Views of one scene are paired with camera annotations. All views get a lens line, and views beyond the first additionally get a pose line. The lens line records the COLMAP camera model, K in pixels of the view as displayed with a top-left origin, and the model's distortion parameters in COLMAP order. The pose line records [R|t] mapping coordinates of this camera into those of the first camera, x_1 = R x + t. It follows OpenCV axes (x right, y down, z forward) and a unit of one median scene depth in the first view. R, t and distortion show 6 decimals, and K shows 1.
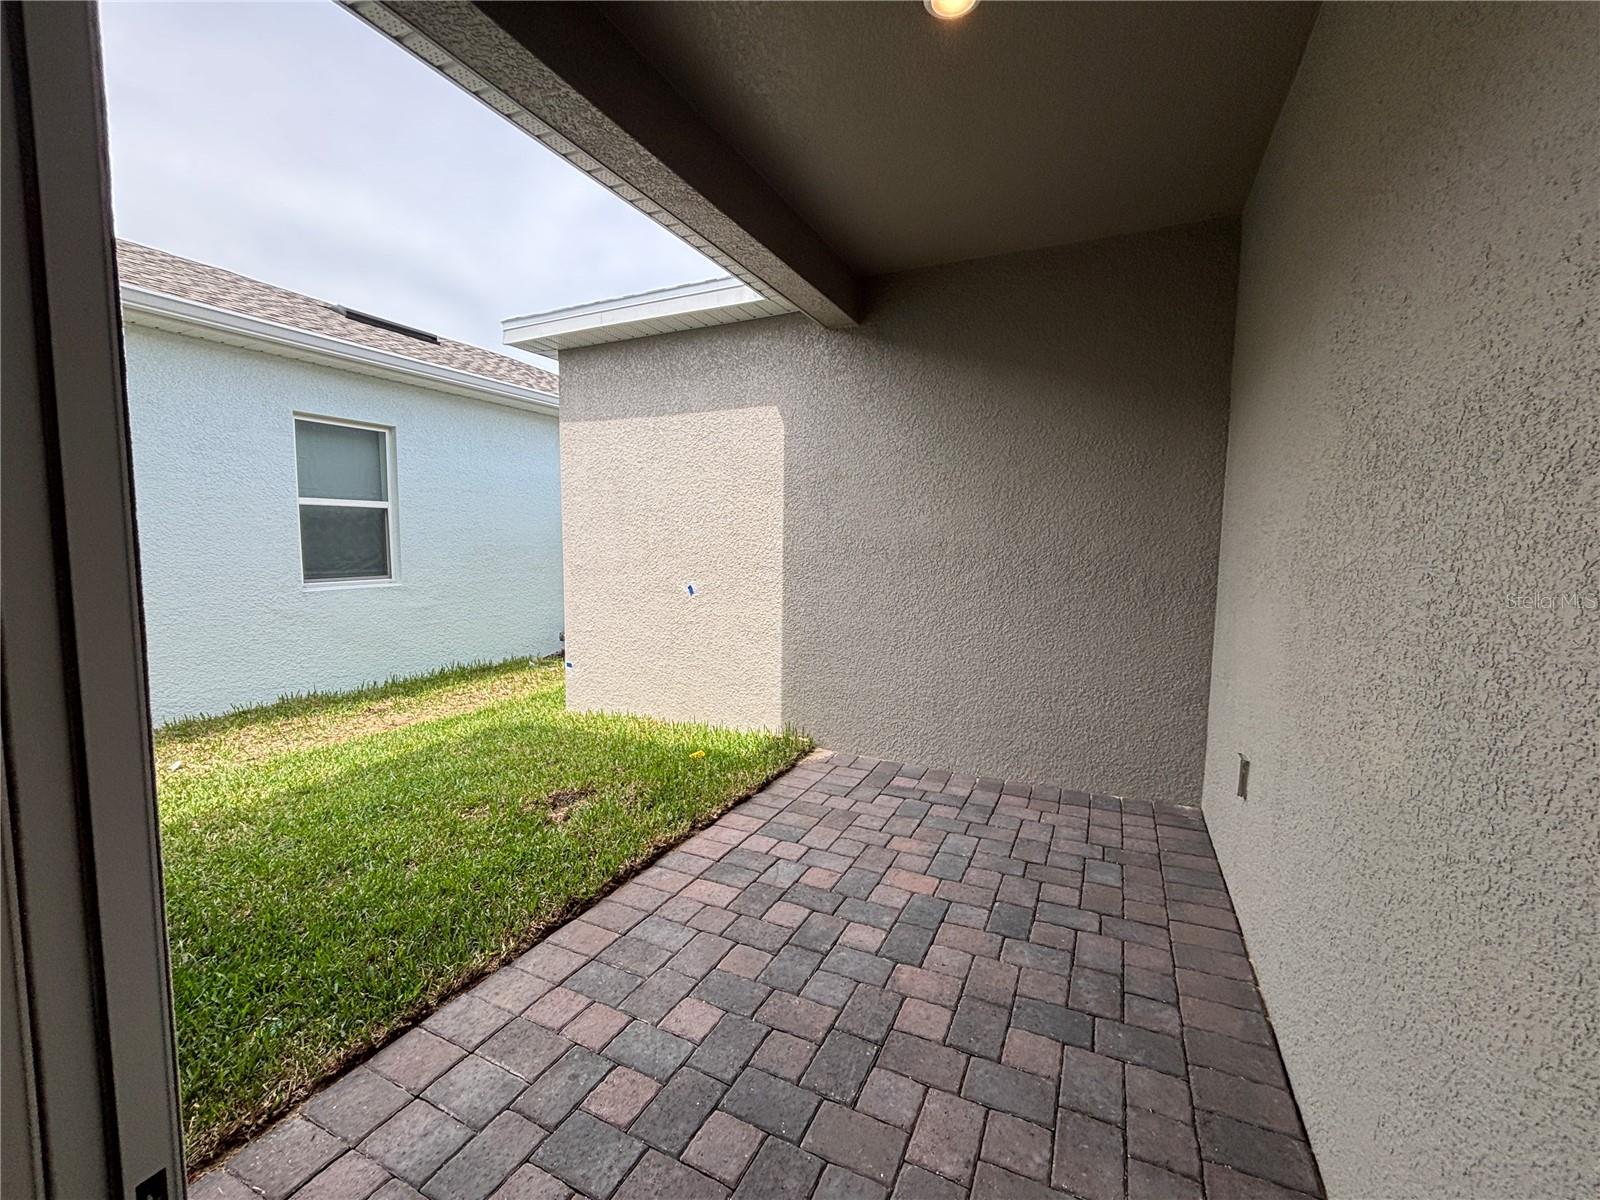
lens RADIAL K [[649.2, 0, 801.0], [0, 649.2, 593.1], [0, 0, 1]] dist [0.000268, 0.000701]
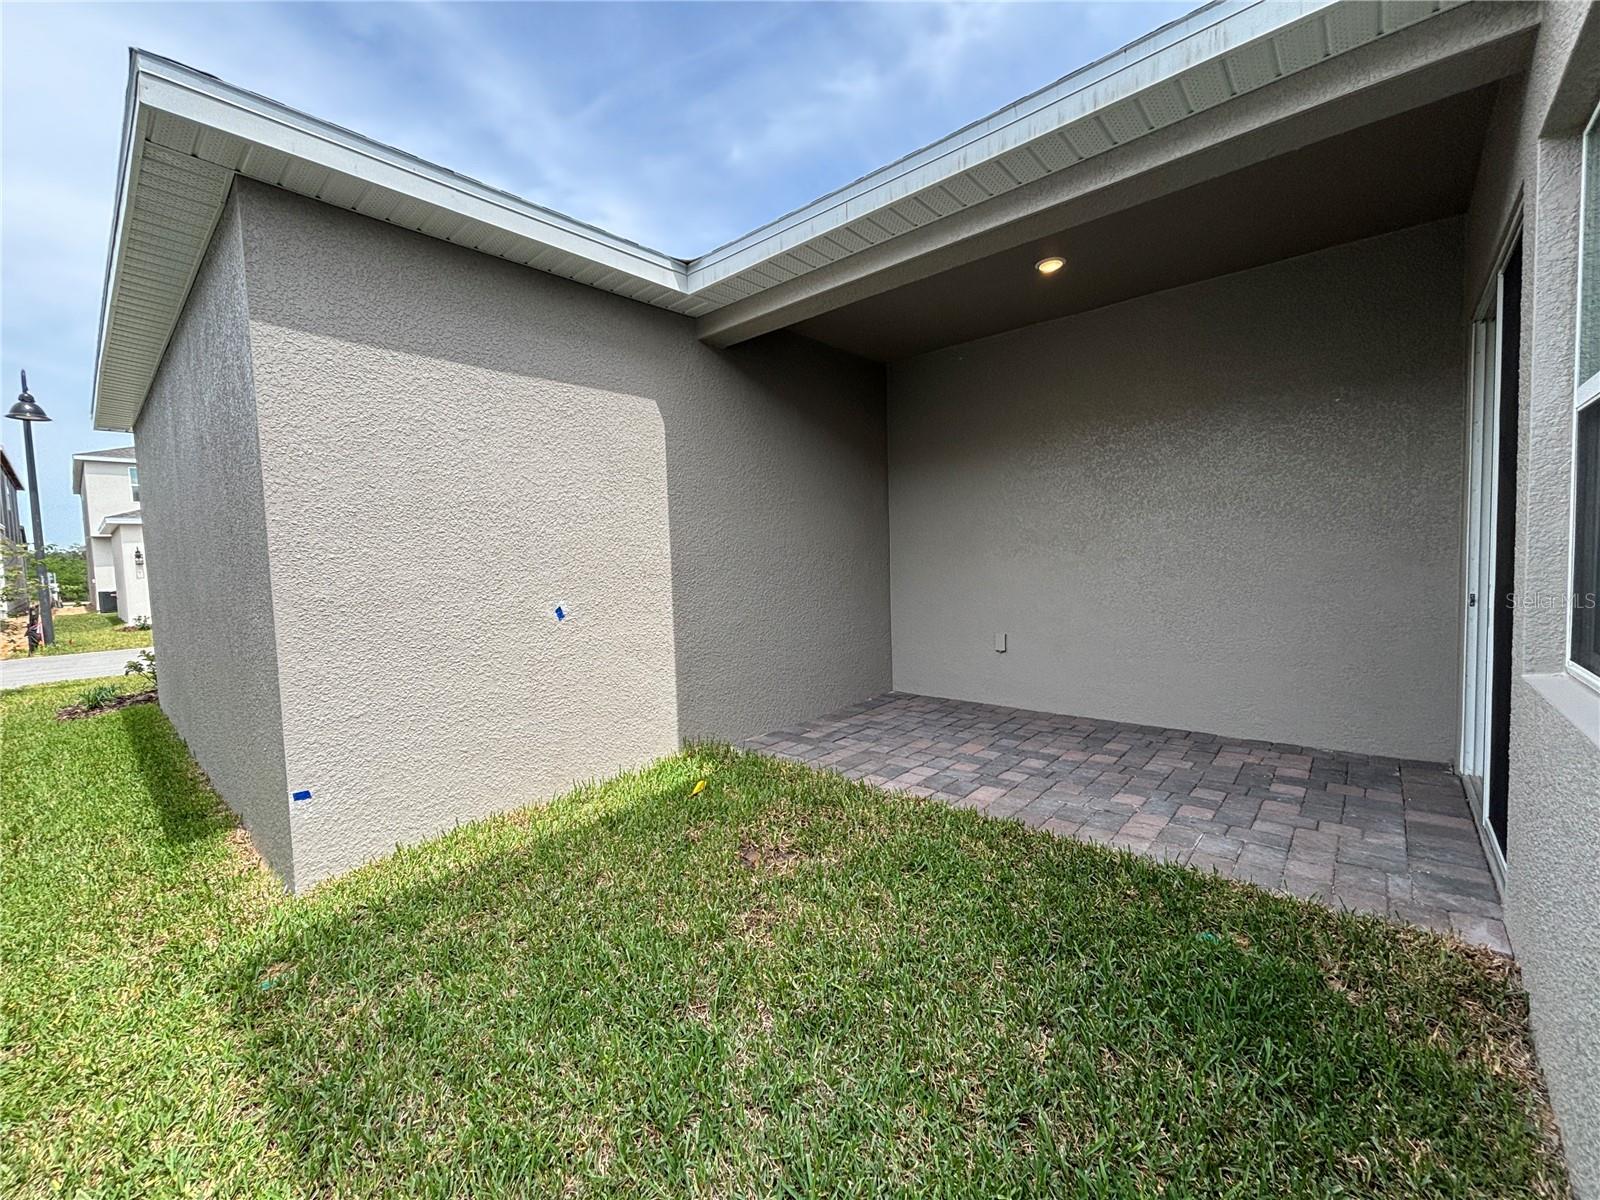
lens RADIAL K [[649.2, 0, 797.6], [0, 649.2, 599.1], [0, 0, 1]] dist [0.000268, 0.000701]
pose [[0.281174, -0.084523, 0.955927, -1.110235], [0.115097, 0.991894, 0.053849, -0.041318], [-0.952730, 0.094884, 0.288624, 0.703435]]
